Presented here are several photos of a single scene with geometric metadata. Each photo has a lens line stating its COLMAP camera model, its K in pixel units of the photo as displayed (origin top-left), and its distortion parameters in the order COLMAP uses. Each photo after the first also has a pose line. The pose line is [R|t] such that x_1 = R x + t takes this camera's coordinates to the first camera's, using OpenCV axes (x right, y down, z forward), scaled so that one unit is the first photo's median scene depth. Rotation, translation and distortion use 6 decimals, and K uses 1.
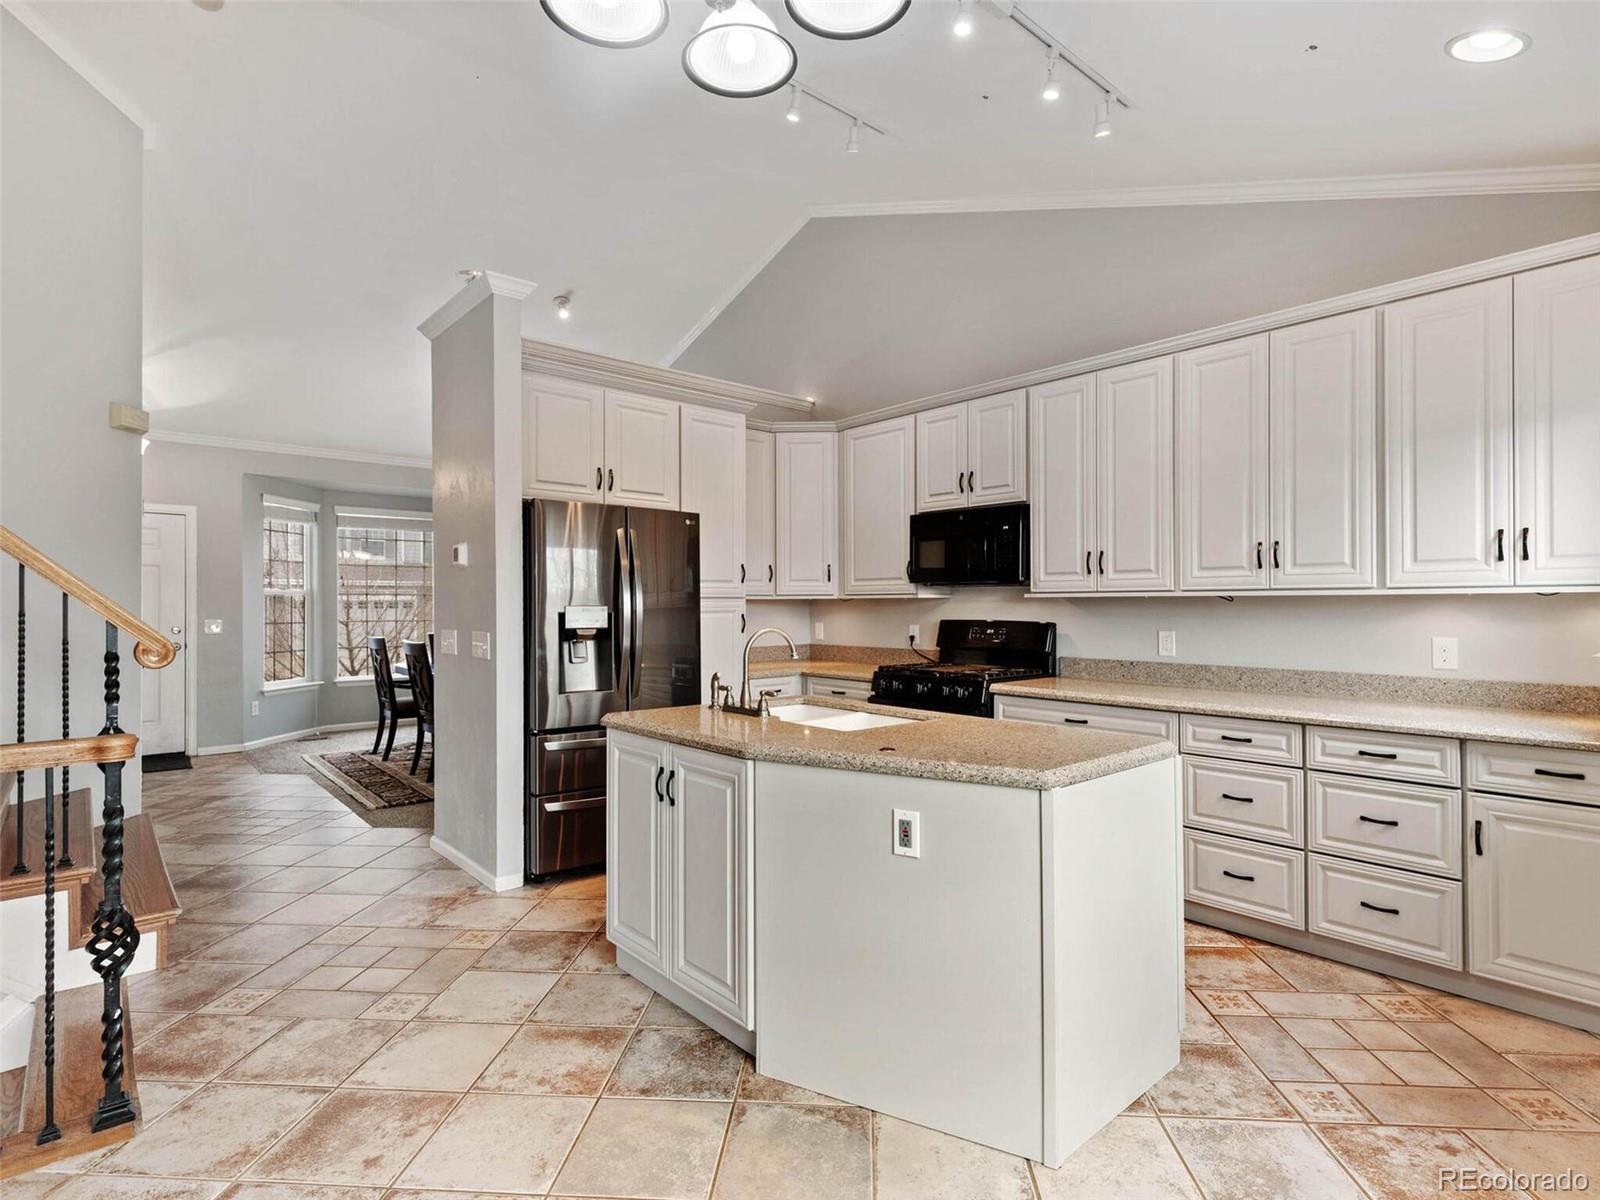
lens RADIAL K [[823.9, 0, 796.6], [0, 823.9, 603.7], [0, 0, 1]] dist [0.012415, -0.001627]
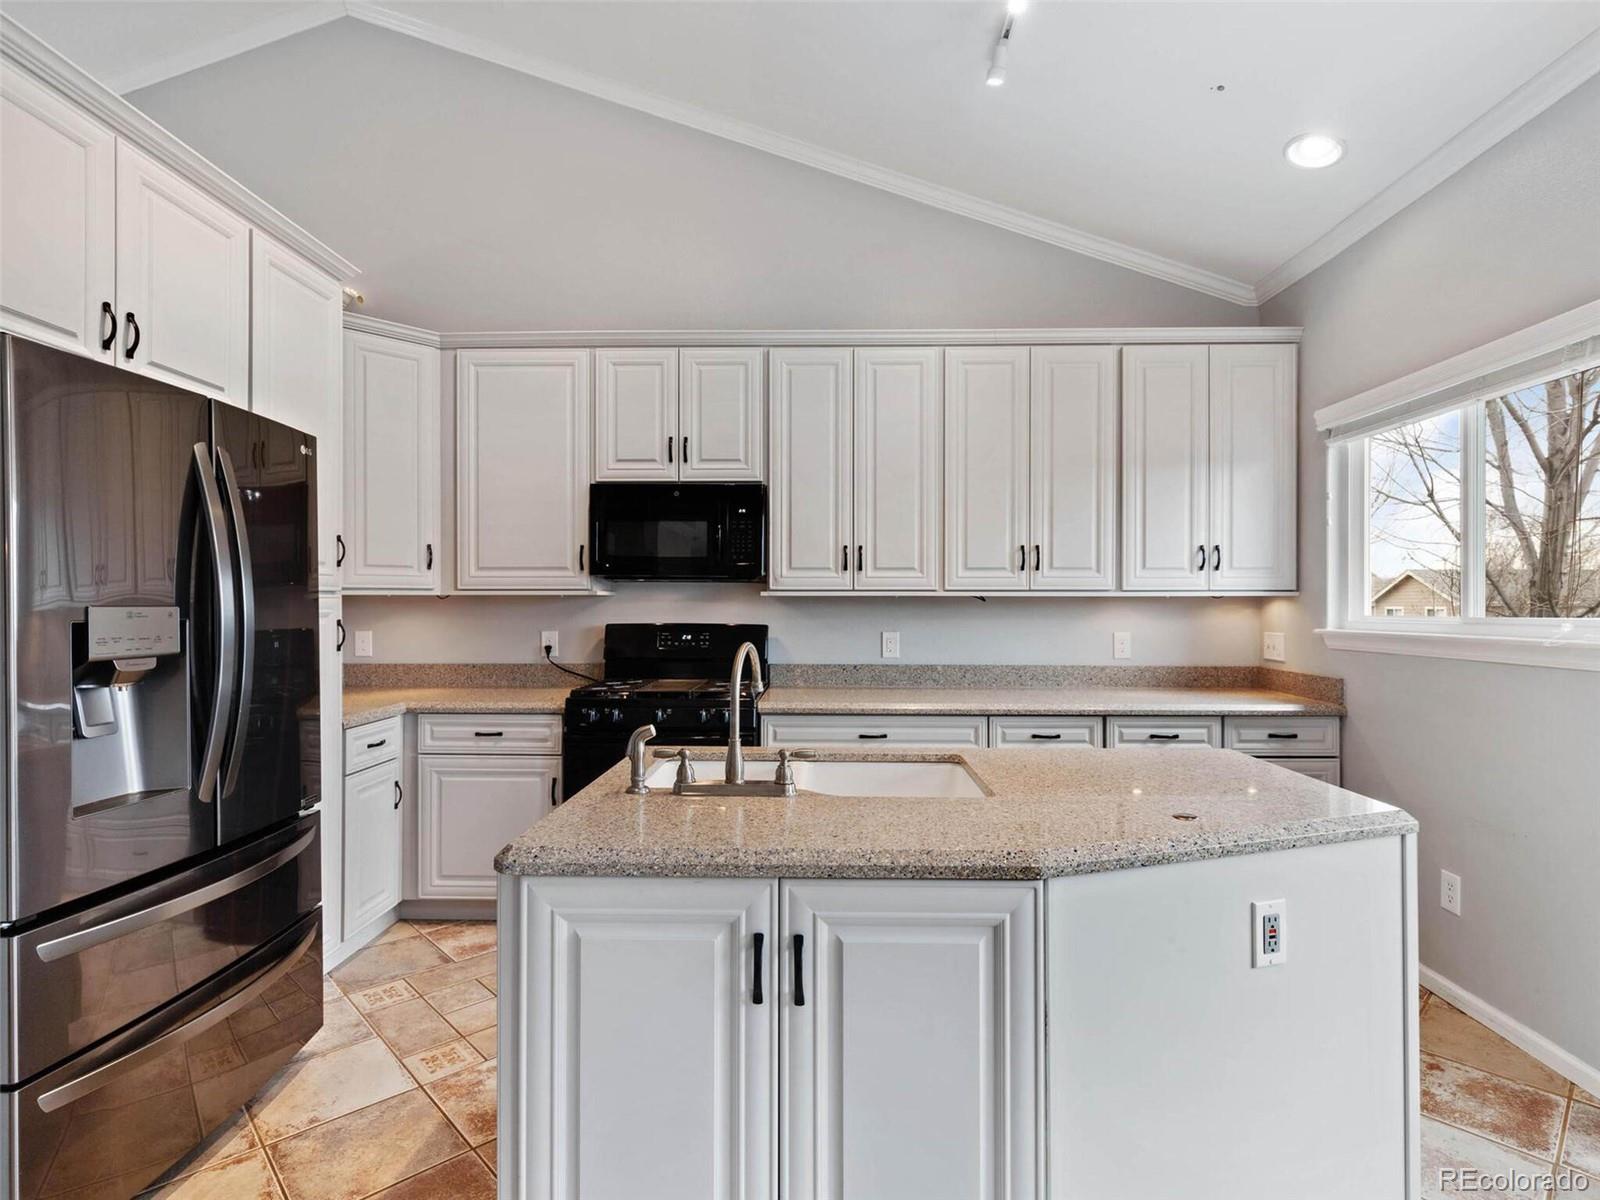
lens RADIAL K [[823.9, 0, 805.4], [0, 823.9, 604.8], [0, 0, 1]] dist [0.012415, -0.001627]
pose [[0.670908, 0.001186, 0.741540, -0.357208], [-0.002757, 0.999996, 0.000895, 0.000701], [-0.741536, -0.002645, 0.670908, 0.450952]]
